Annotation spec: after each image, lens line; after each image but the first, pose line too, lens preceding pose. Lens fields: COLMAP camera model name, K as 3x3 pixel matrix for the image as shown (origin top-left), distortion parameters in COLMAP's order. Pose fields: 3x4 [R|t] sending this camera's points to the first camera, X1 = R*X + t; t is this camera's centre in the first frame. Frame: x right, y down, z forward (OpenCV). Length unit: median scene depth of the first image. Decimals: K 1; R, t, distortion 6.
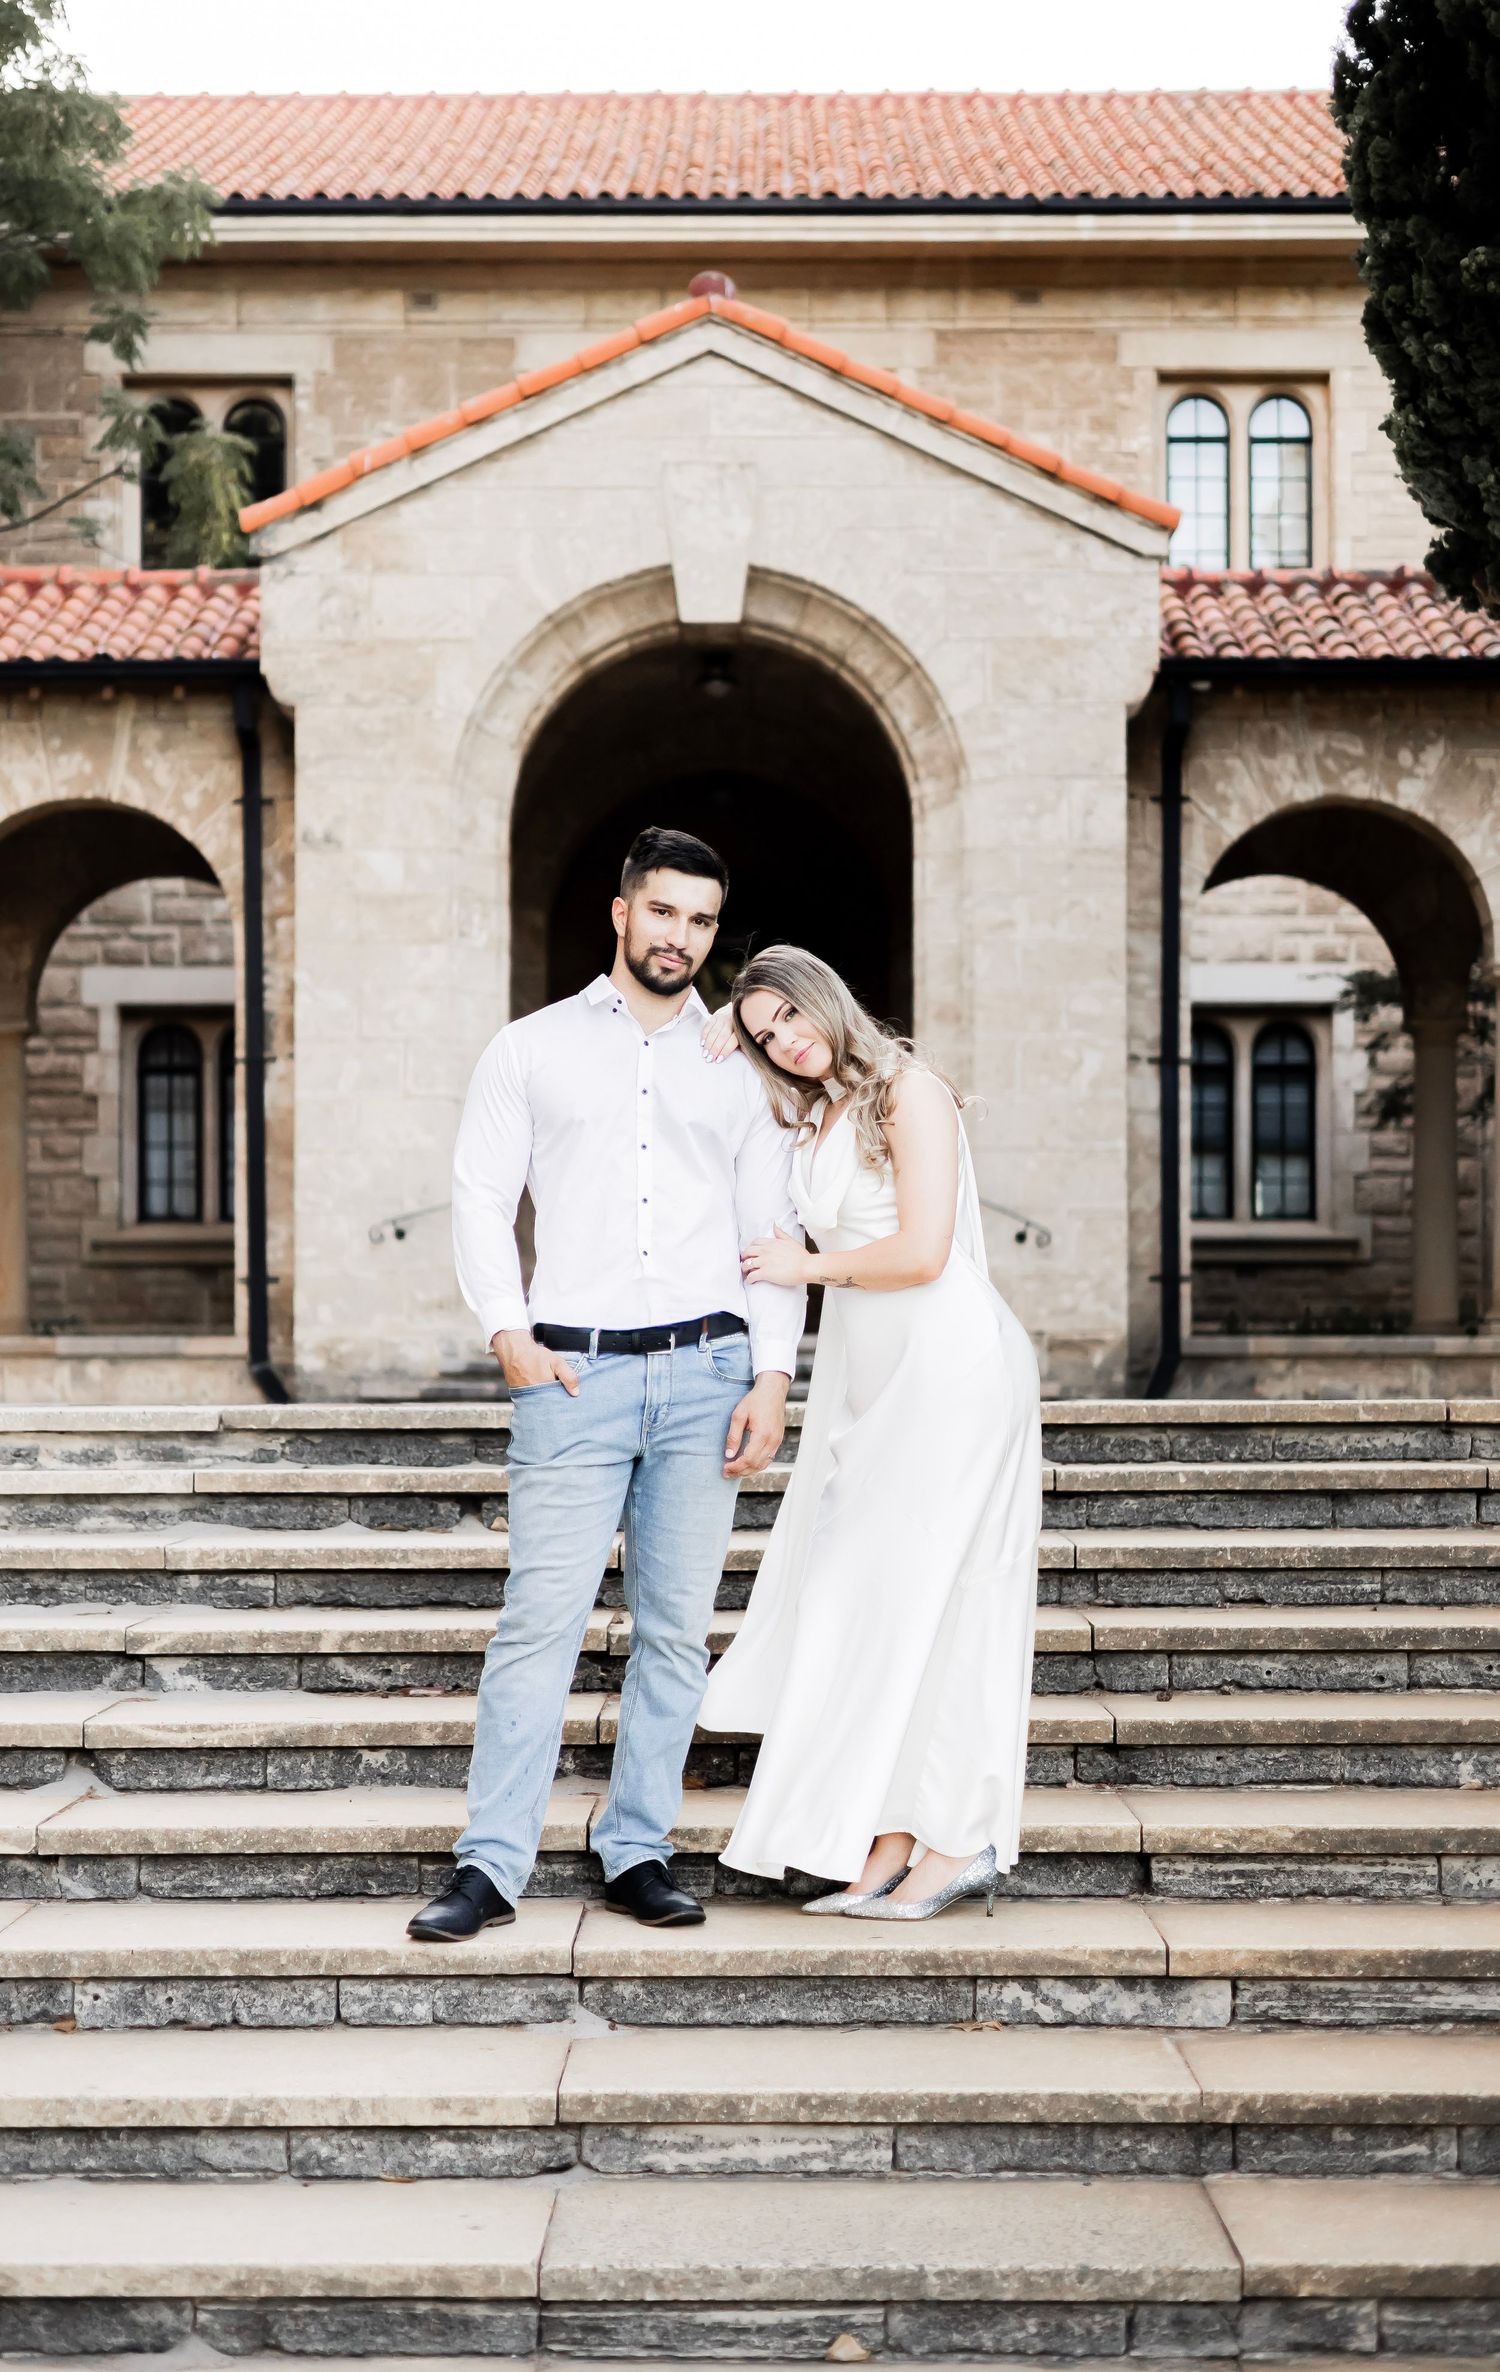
lens RADIAL K [[3777.5, 0, 743.3], [0, 3777.5, 1394.8], [0, 0, 1]] dist [0.039102, -0.088801]
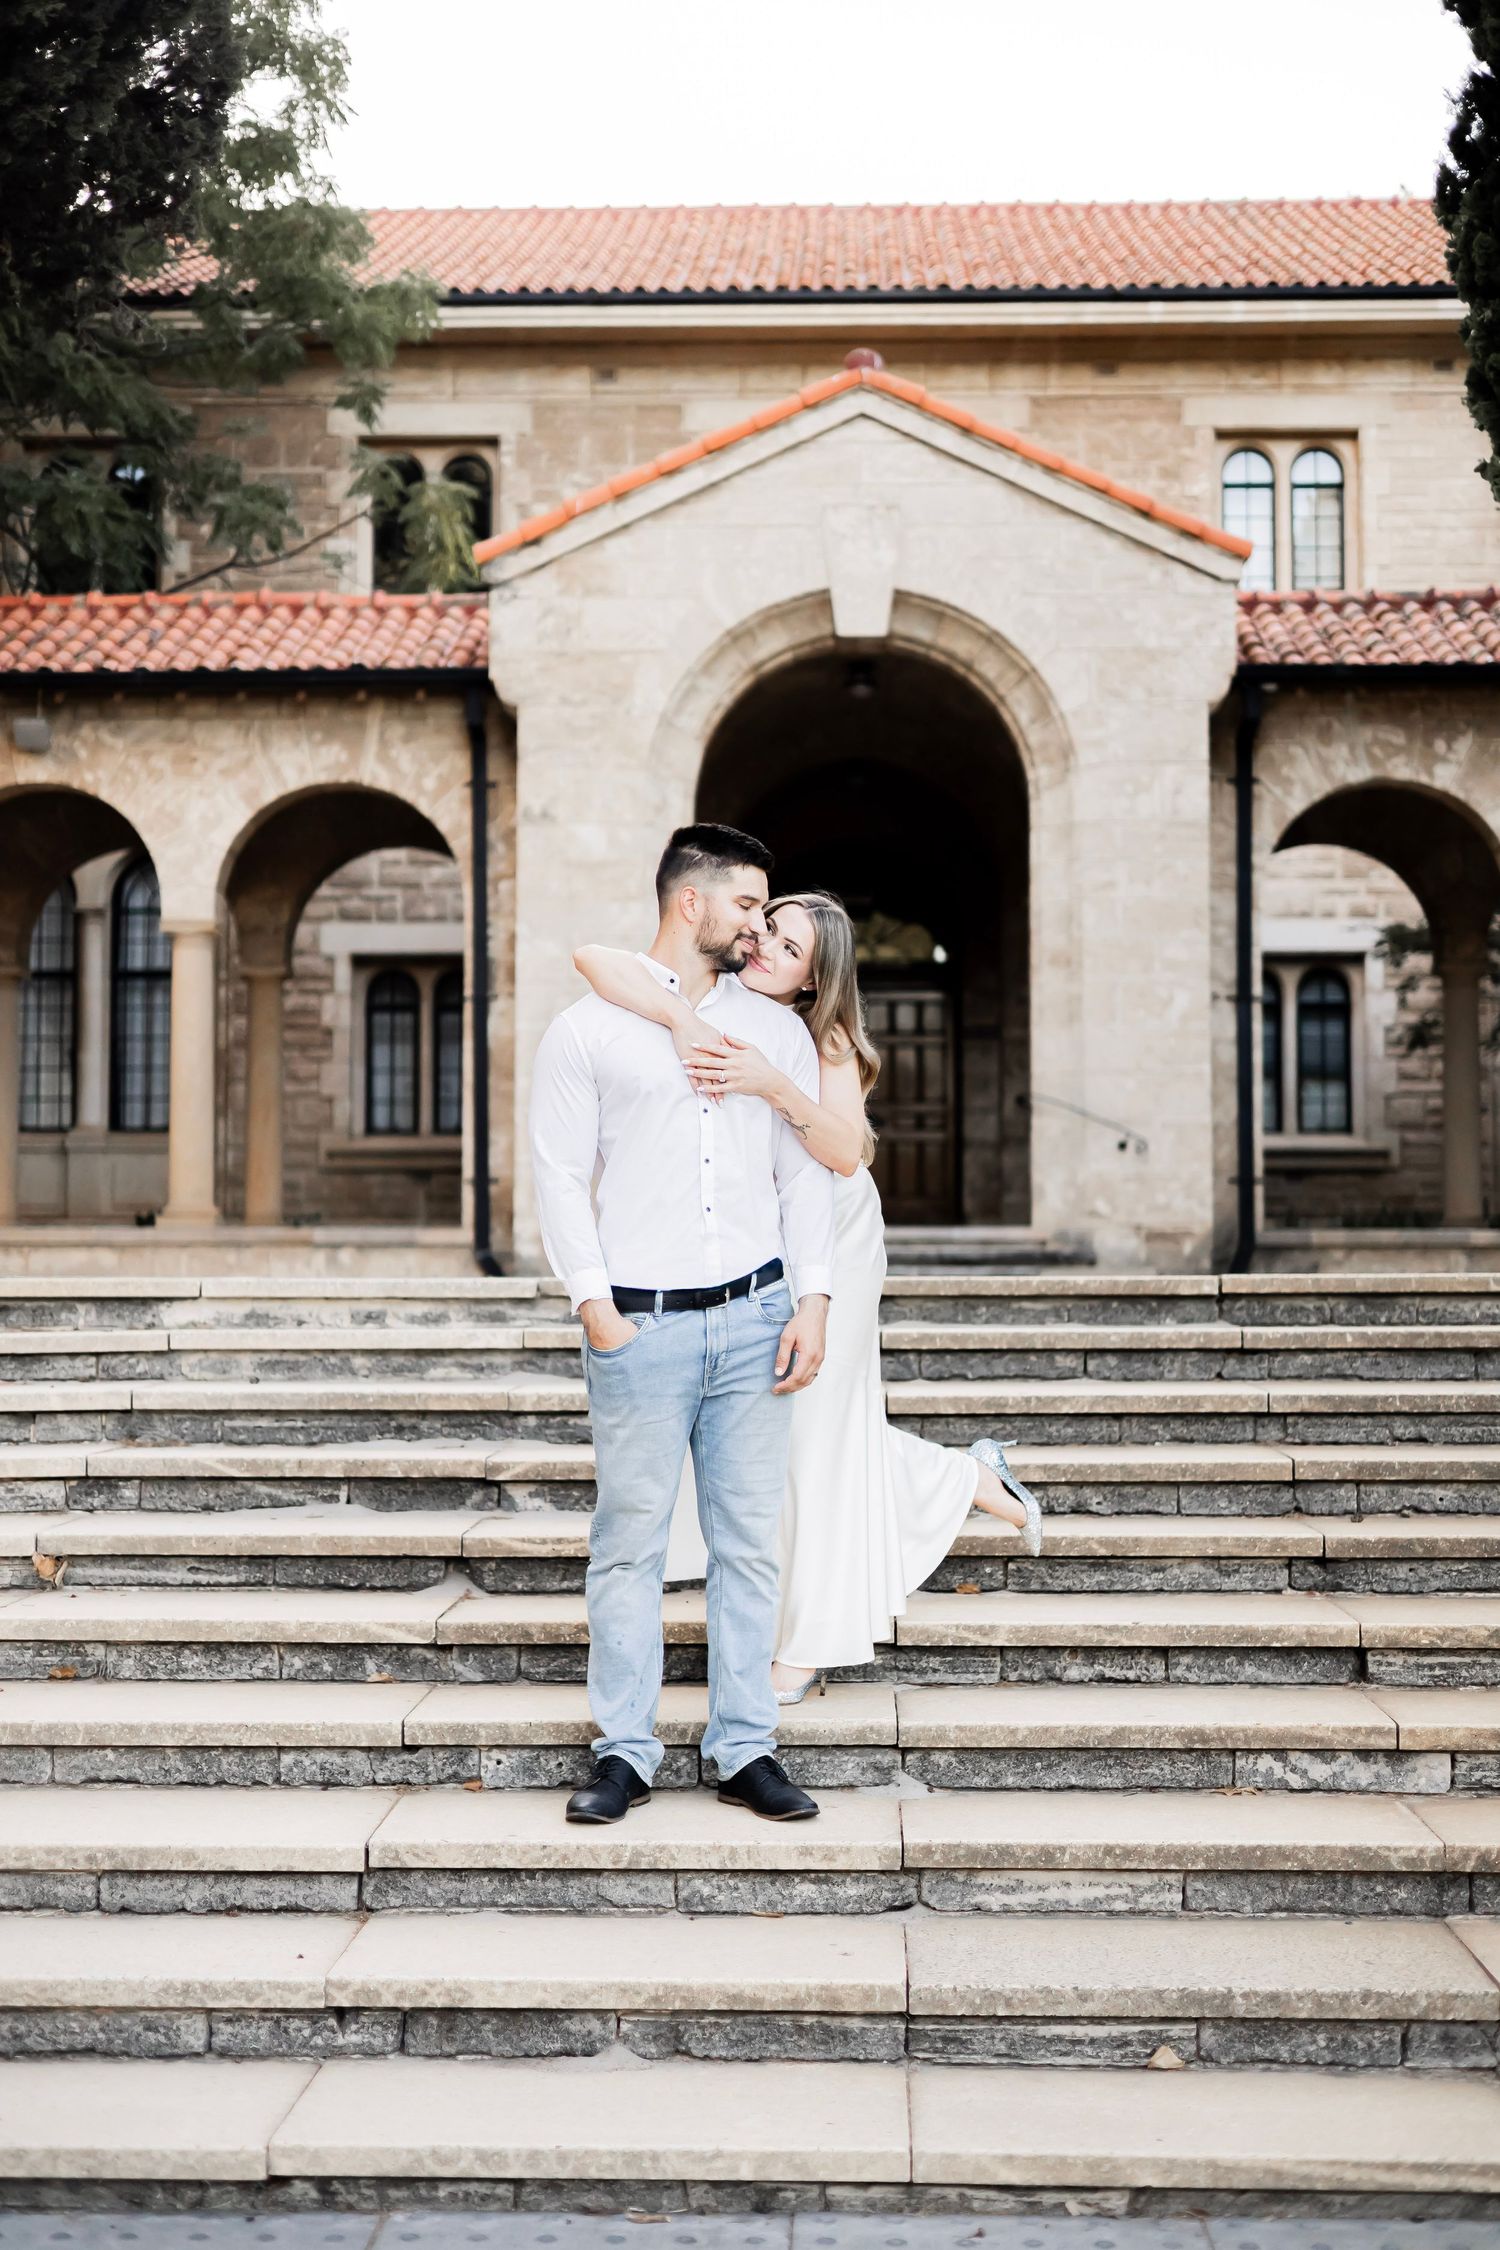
lens RADIAL K [[3180.3, 0, 750.0], [0, 3180.3, 1125.0], [0, 0, 1]] dist [0.035863, -0.041259]
pose [[0.999737, 0.000704, -0.022915, -0.021023], [-0.001855, 0.998733, -0.050283, 0.002459], [0.022850, 0.050312, 0.998472, -0.005252]]
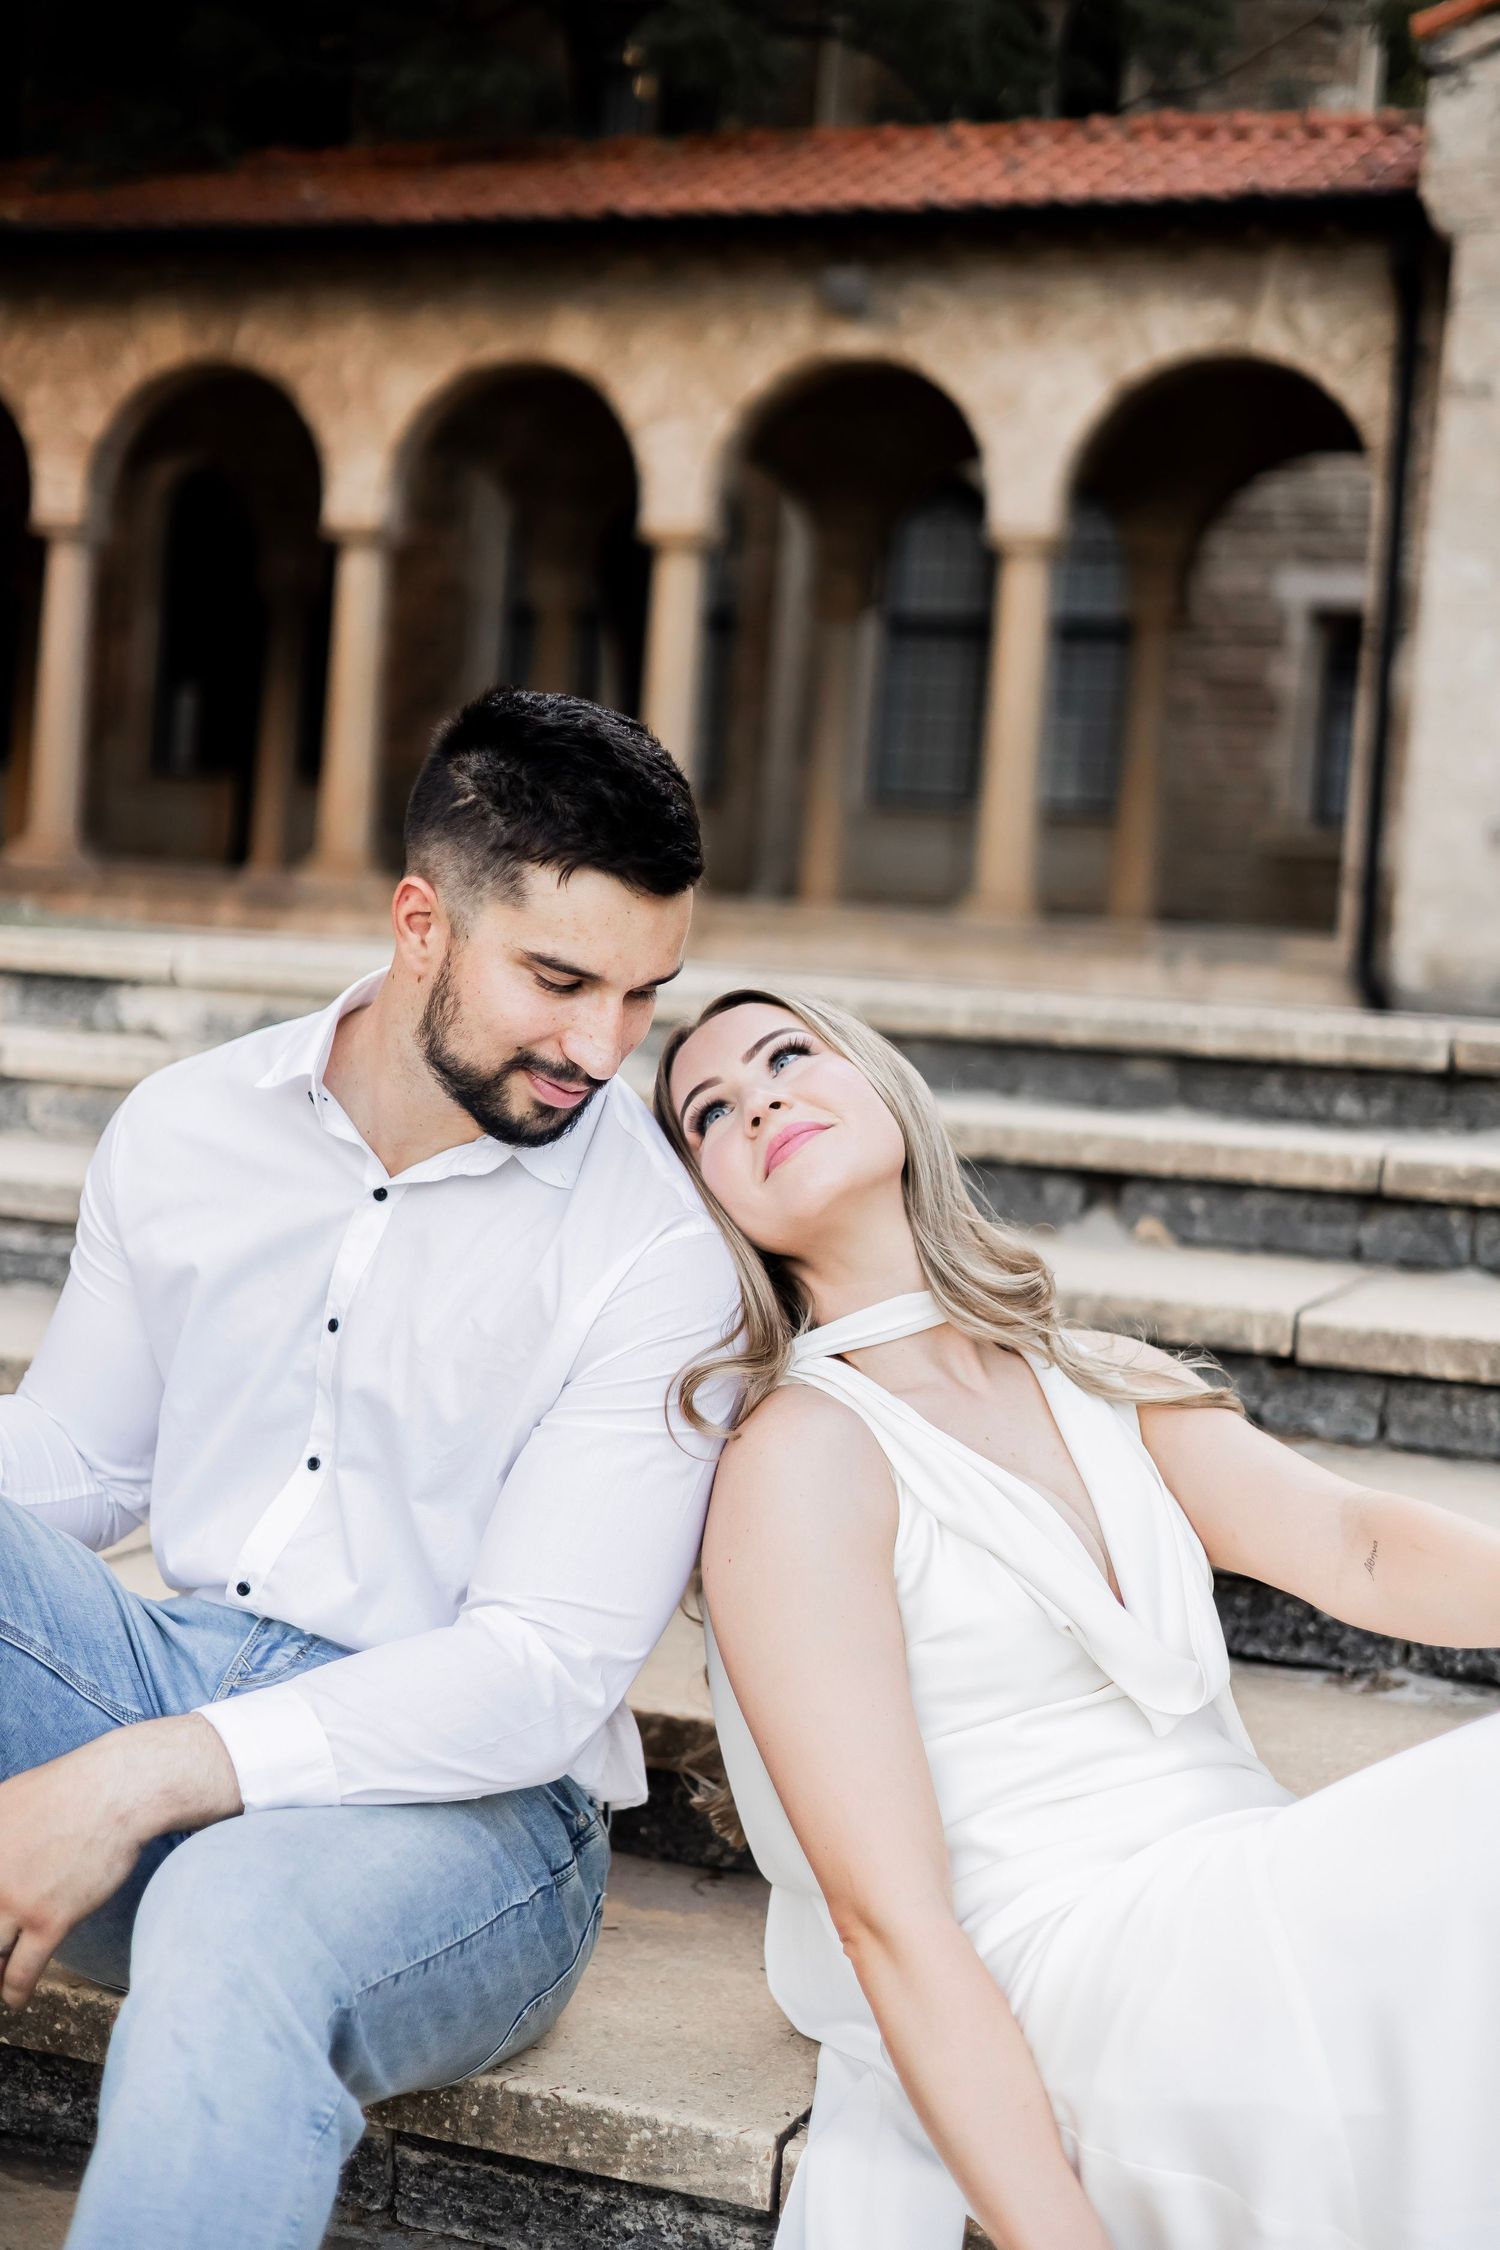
lens RADIAL K [[3102.3, 0, 750.0], [0, 3102.3, 1125.0], [0, 0, 1]] dist [0.168852, 0.008501]
pose [[0.924709, 0.089333, -0.370044, 0.023438], [-0.074140, 0.995724, 0.055111, -0.001393], [0.373384, -0.023526, 0.927378, 0.235210]]
